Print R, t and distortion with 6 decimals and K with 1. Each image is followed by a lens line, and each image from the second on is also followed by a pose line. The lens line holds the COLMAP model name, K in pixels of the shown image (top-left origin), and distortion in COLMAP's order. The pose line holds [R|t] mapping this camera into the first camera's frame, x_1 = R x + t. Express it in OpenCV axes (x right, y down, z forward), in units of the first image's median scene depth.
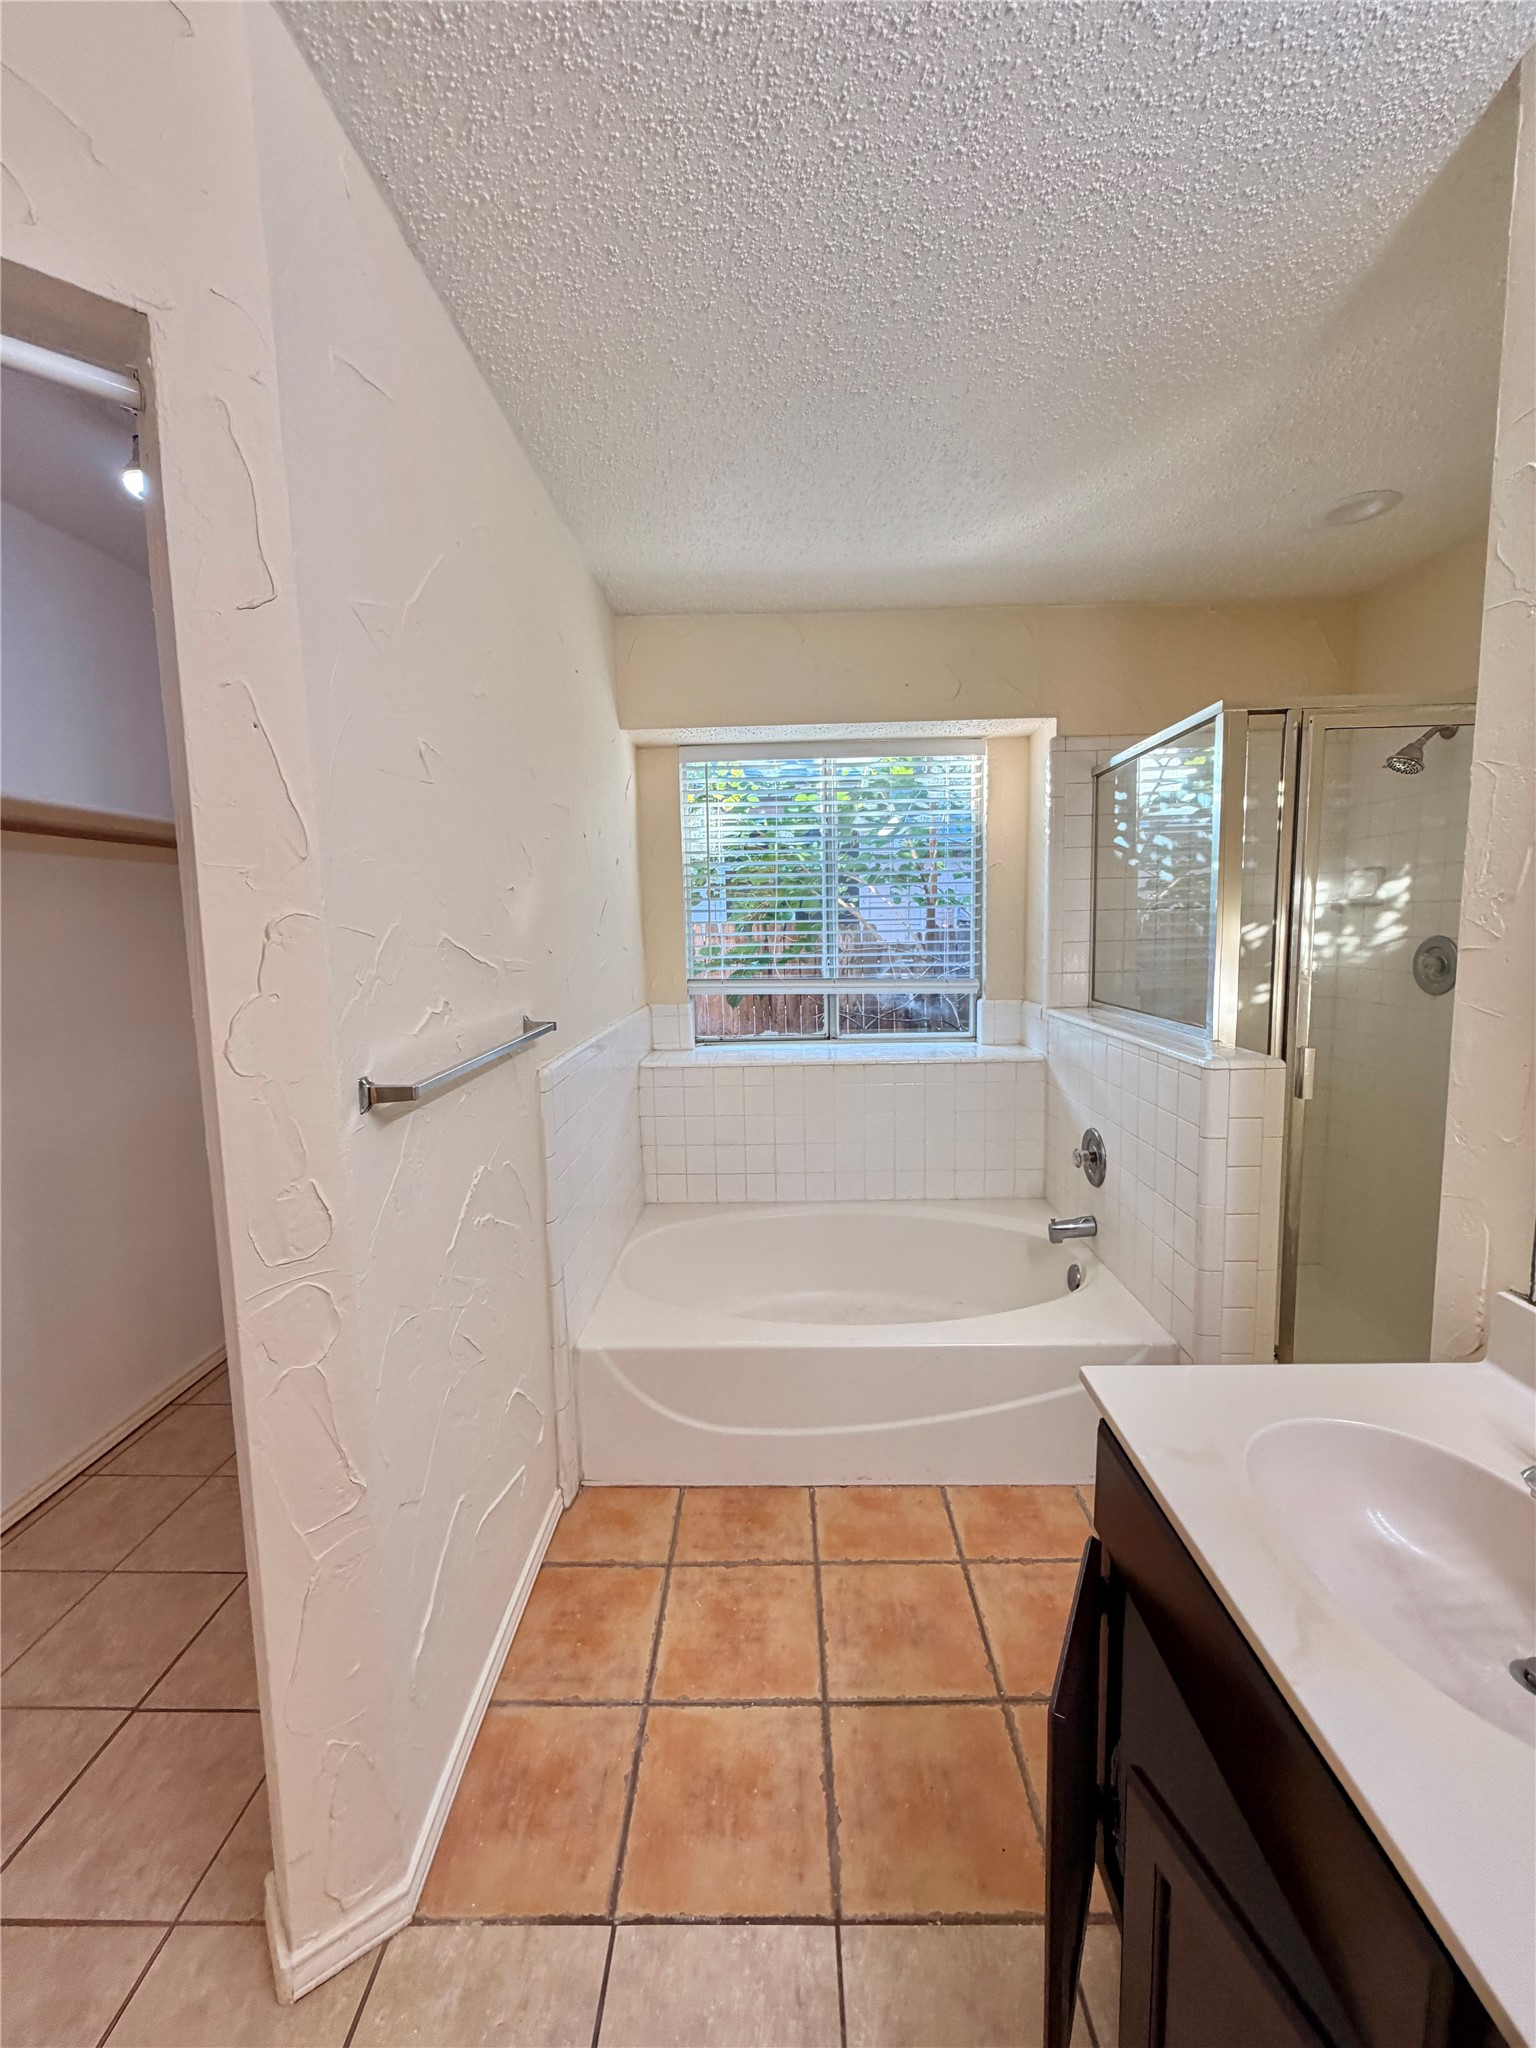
lens RADIAL K [[817.3, 0, 767.7], [0, 817.3, 1017.9], [0, 0, 1]] dist [0.002798, -0.000313]
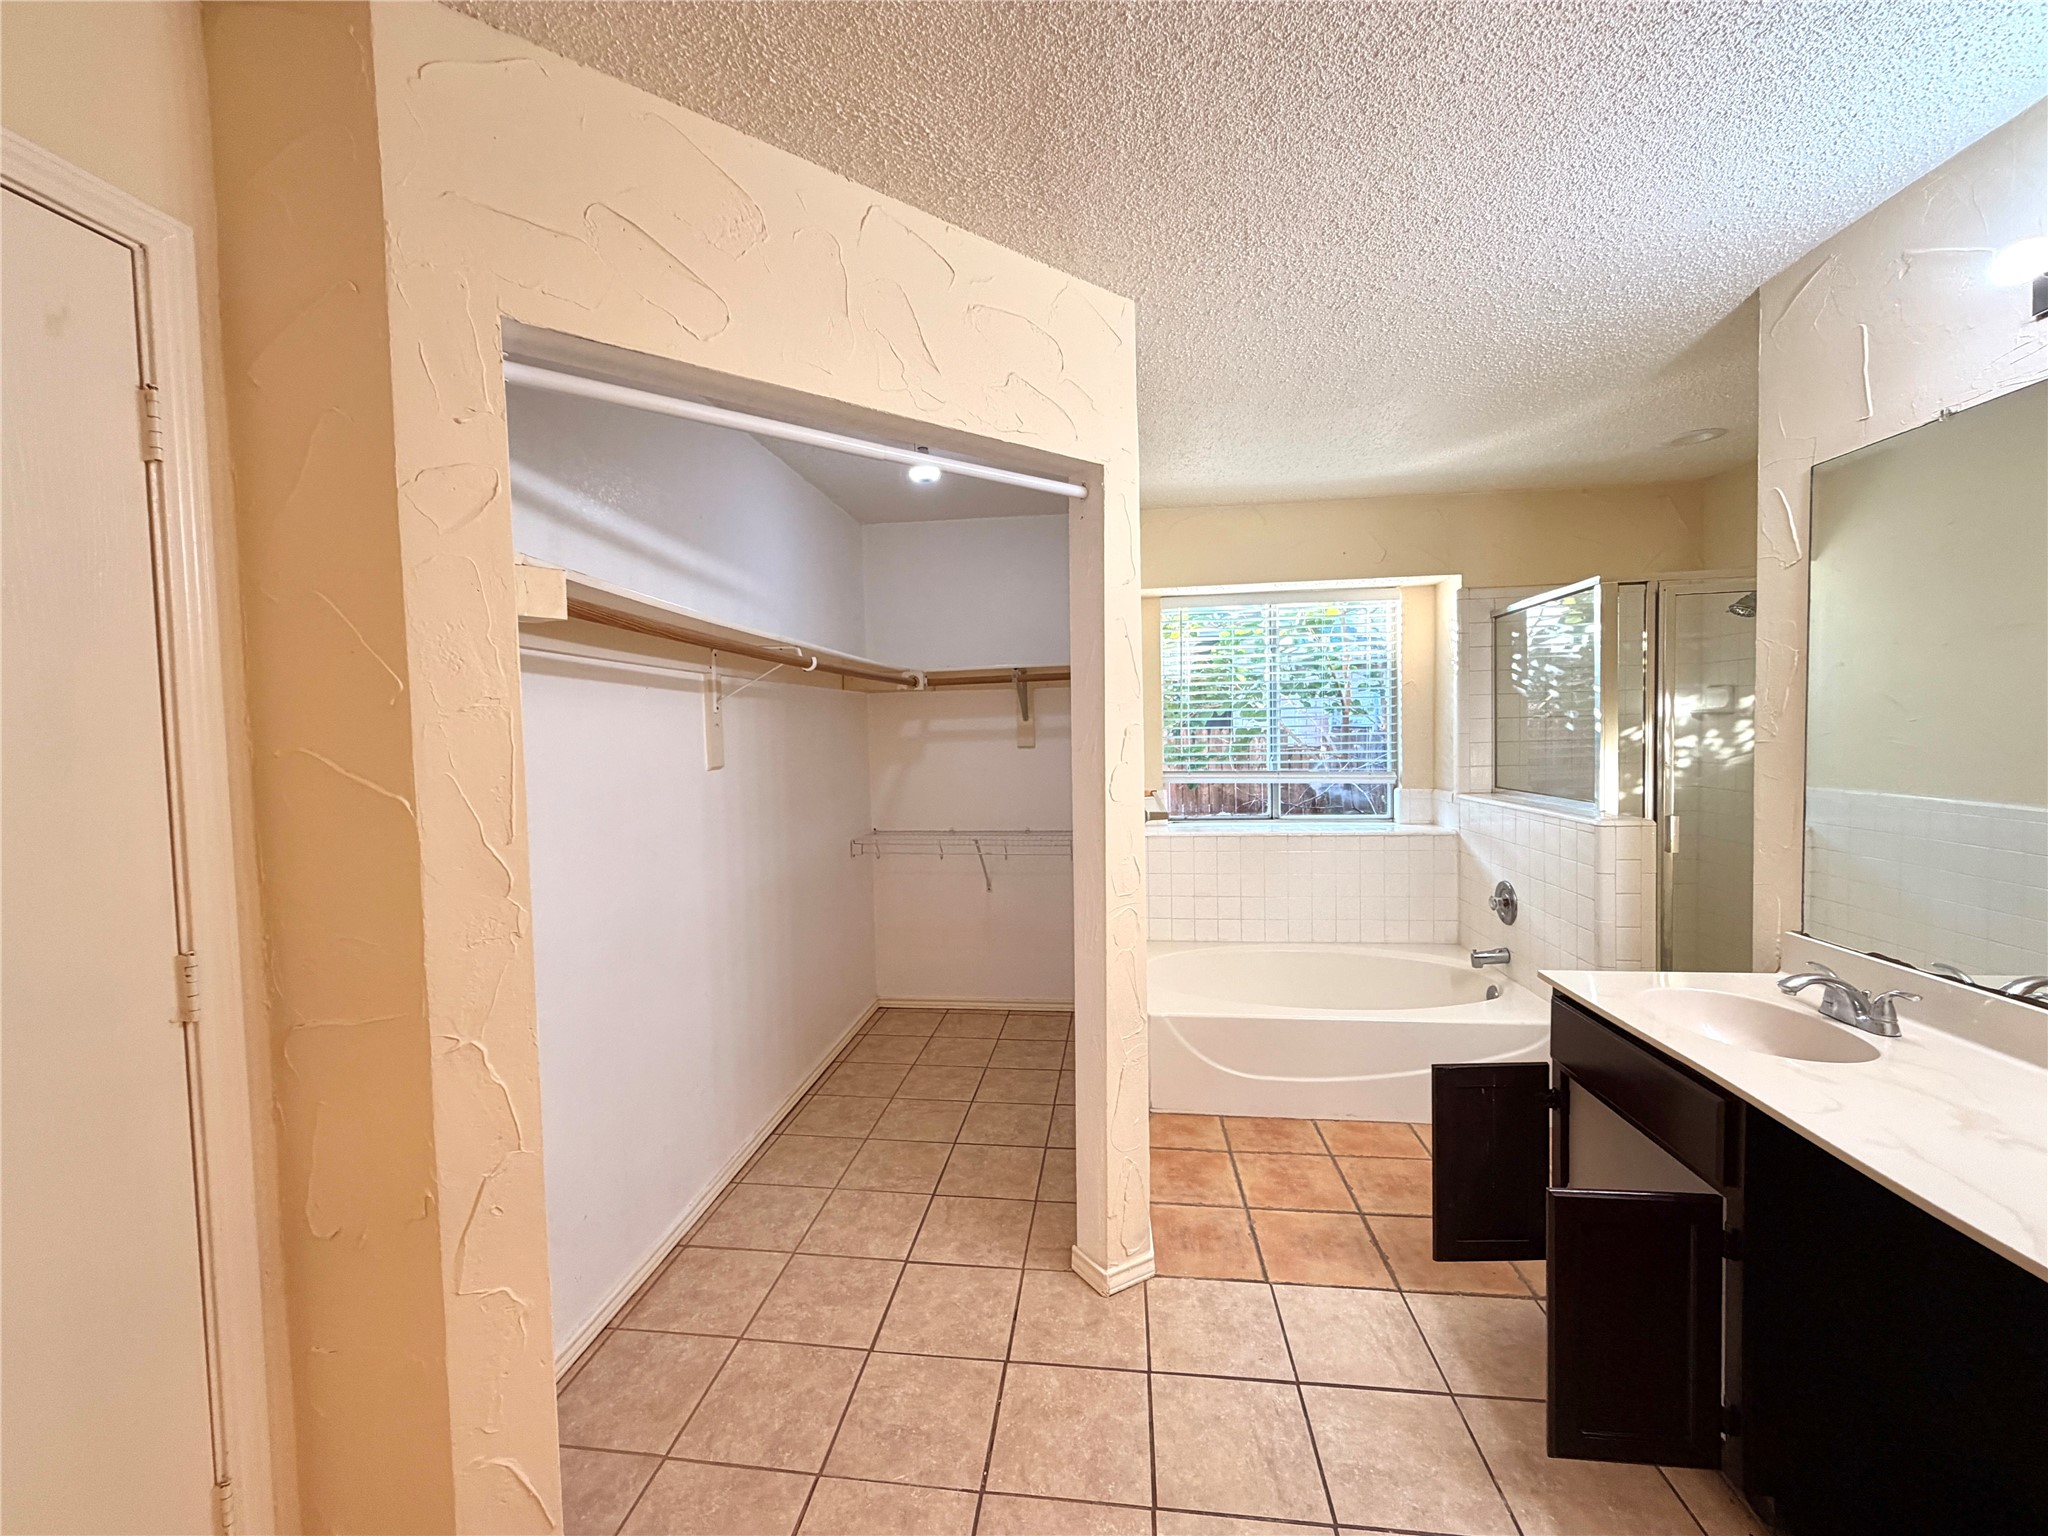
lens RADIAL K [[817.3, 0, 1017.2], [0, 817.3, 765.9], [0, 0, 1]] dist [0.002798, -0.000313]
pose [[0.994656, 0.003416, -0.103187, -0.260027], [-0.010604, 0.997547, -0.069192, 0.049183], [0.102697, 0.069916, 0.992252, -0.425506]]
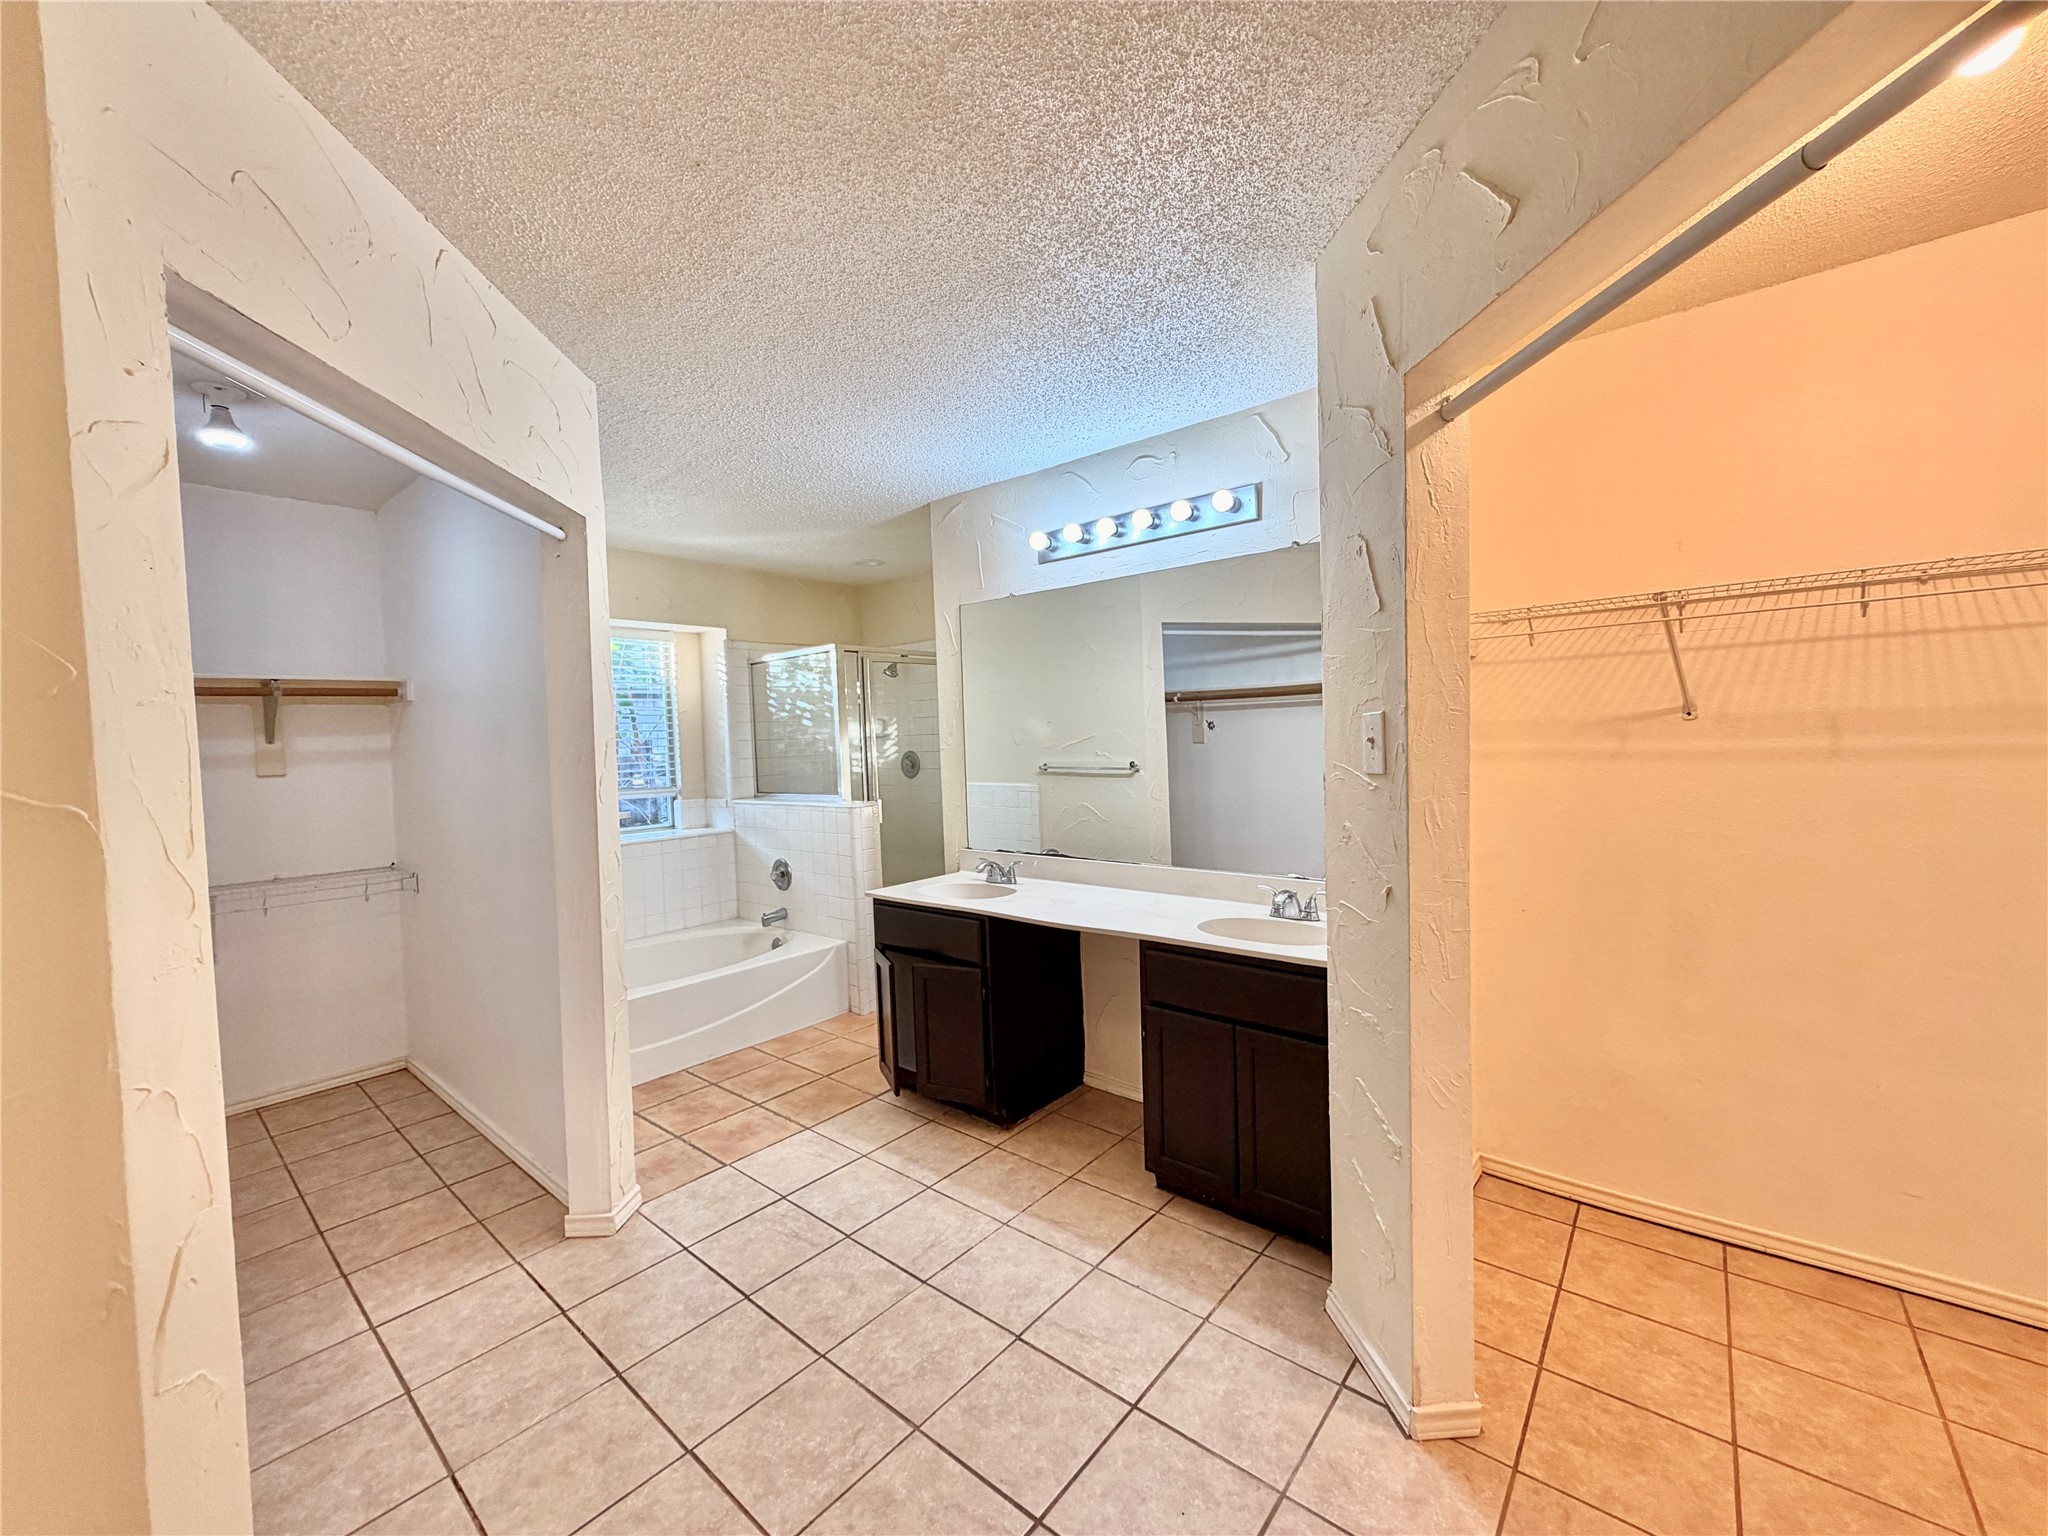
lens RADIAL K [[817.3, 0, 1016.8], [0, 817.3, 765.4], [0, 0, 1]] dist [0.002798, -0.000313]
pose [[0.634245, -0.026945, 0.772662, -0.672473], [0.109903, 0.992386, -0.055607, 0.089109], [-0.765280, 0.120186, 0.632377, -0.582110]]
